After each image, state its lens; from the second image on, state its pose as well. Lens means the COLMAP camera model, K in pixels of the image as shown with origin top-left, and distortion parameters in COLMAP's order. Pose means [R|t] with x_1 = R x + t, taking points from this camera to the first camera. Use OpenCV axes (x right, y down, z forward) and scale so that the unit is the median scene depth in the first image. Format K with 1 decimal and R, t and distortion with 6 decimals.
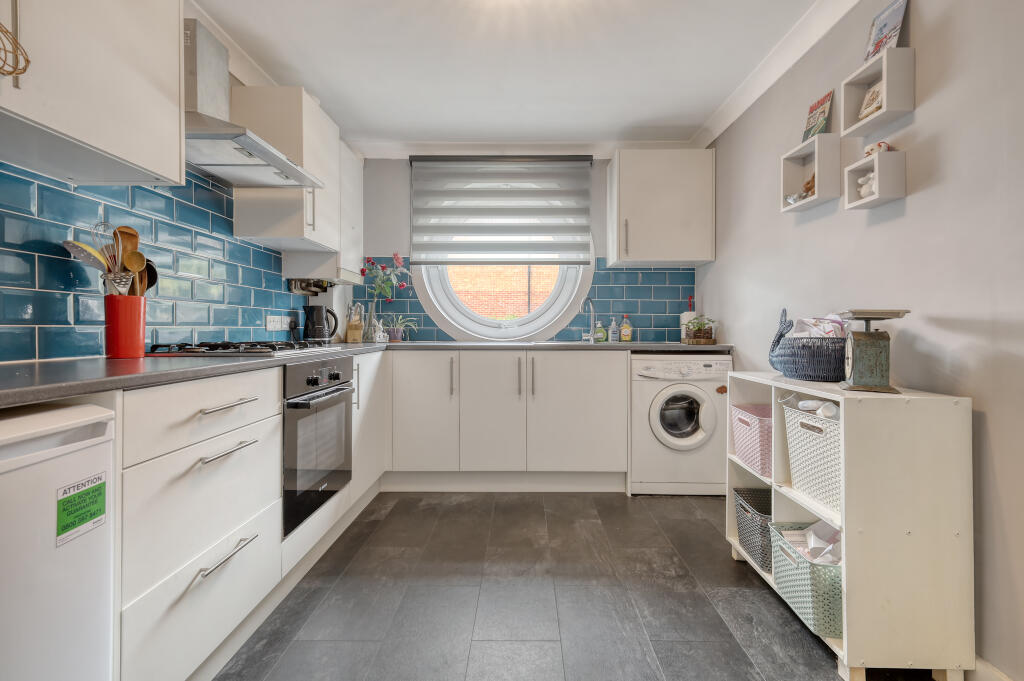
lens RADIAL K [[448.9, 0, 518.3], [0, 448.9, 333.7], [0, 0, 1]] dist [0.017515, -0.000090]
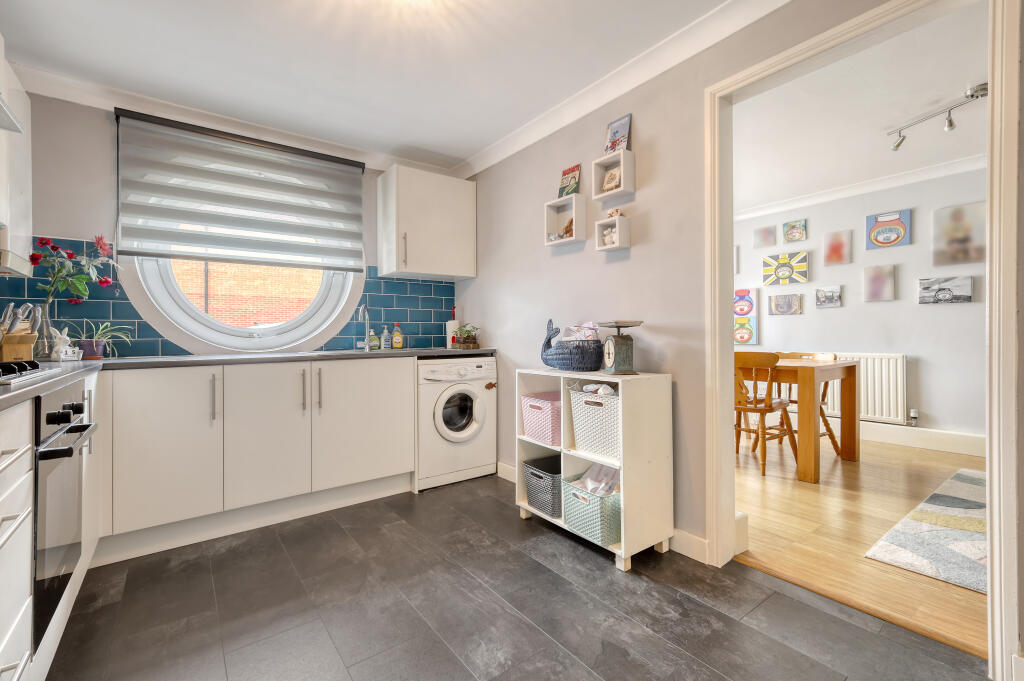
lens RADIAL K [[442.7, 0, 512.0], [0, 442.7, 340.5], [0, 0, 1]] dist [0.027337, 0.000166]
pose [[0.803890, -0.020608, 0.594421, -0.197783], [0.021814, 0.999749, 0.005158, -0.001361], [-0.594378, 0.008820, 0.804138, 0.016940]]
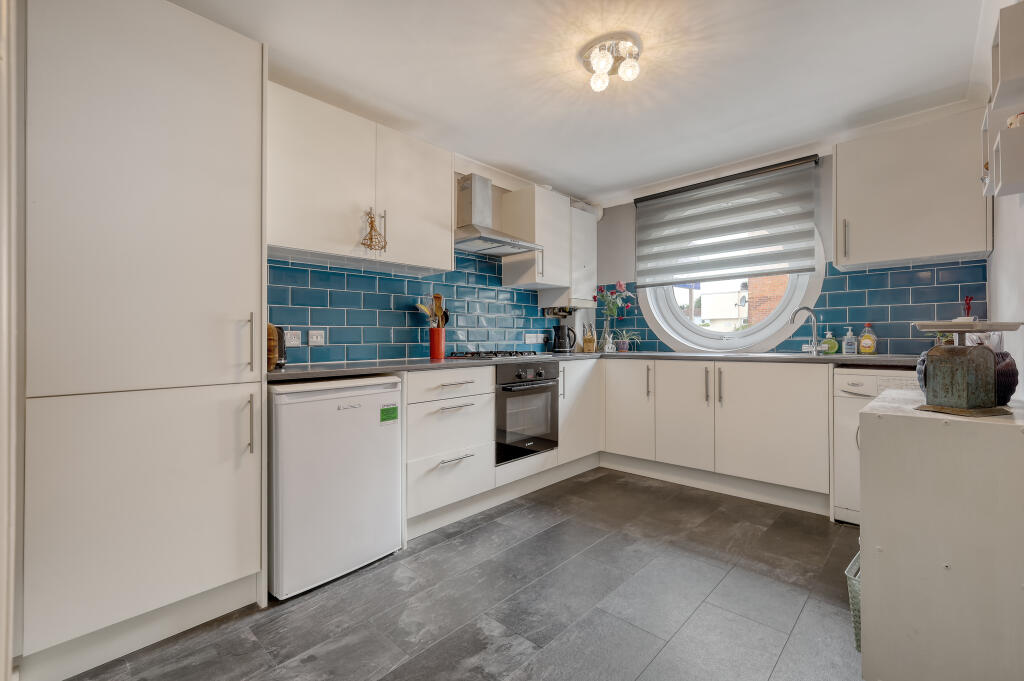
lens RADIAL K [[444.9, 0, 516.5], [0, 444.9, 339.4], [0, 0, 1]] dist [0.003686, 0.000094]
pose [[0.736610, -0.009373, -0.676253, 0.404605], [0.003430, 0.999943, -0.010123, -0.006283], [0.676309, 0.005138, 0.736600, -0.120401]]
